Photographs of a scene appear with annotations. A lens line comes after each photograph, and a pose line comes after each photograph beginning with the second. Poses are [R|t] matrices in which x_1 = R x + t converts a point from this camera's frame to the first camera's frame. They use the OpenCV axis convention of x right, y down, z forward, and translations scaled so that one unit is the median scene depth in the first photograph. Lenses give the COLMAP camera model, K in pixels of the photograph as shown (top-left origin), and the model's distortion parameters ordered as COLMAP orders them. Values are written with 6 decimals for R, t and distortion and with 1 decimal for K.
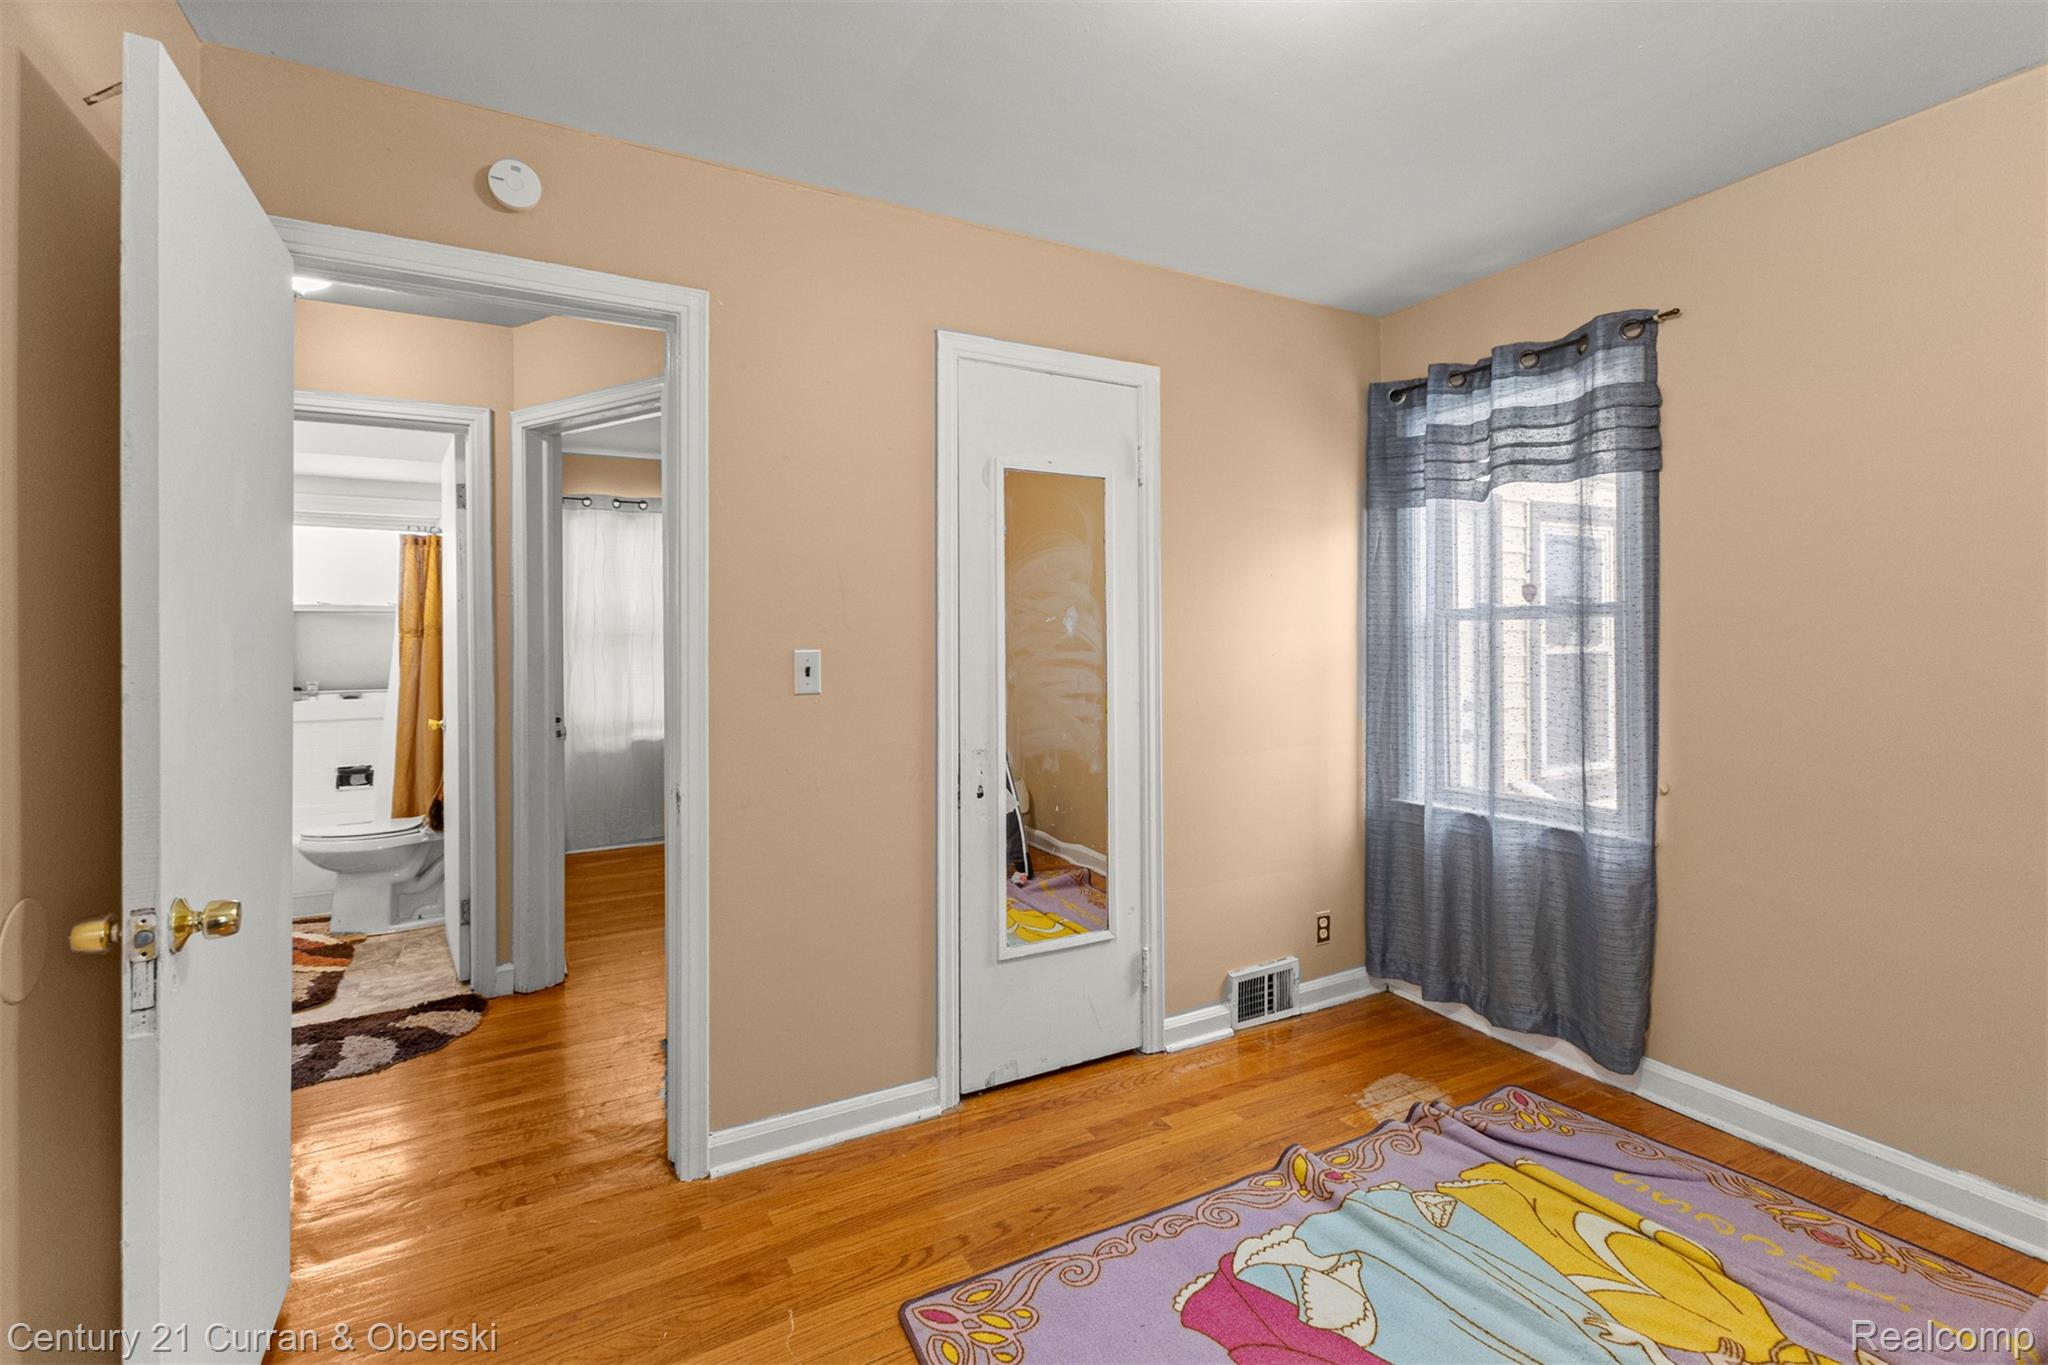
lens RADIAL K [[886.1, 0, 1019.9], [0, 886.1, 640.0], [0, 0, 1]] dist [0.001515, -0.000030]
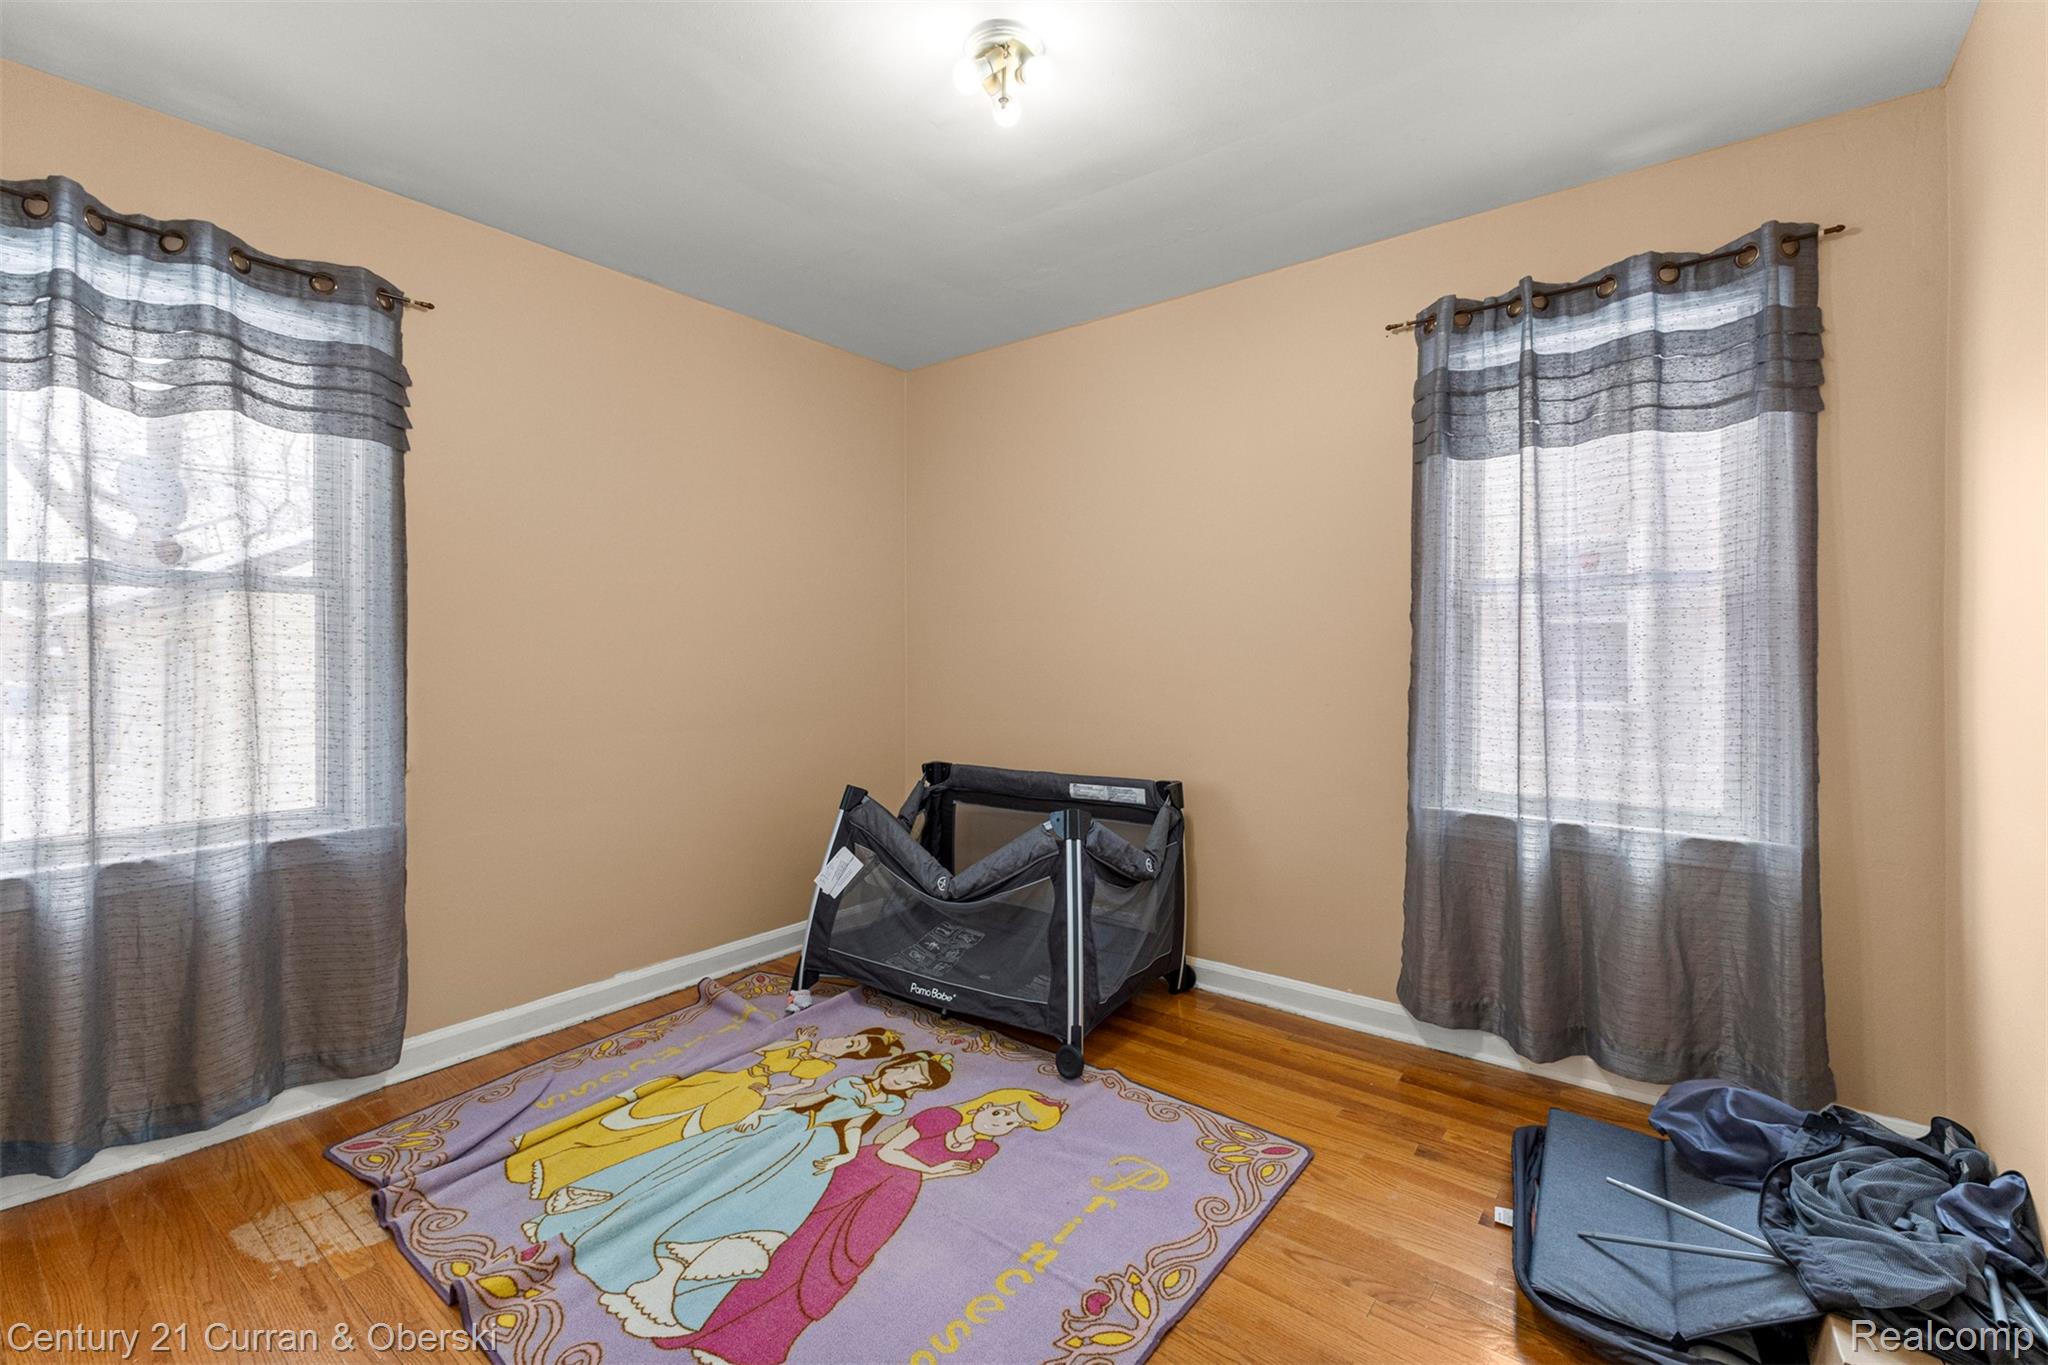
lens RADIAL K [[886.1, 0, 1022.3], [0, 886.1, 660.9], [0, 0, 1]] dist [0.001515, -0.000030]
pose [[-0.387439, 0.001557, 0.921894, -0.523081], [0.010710, 0.999939, 0.002812, 0.057034], [-0.921833, 0.010963, -0.387432, 0.811592]]
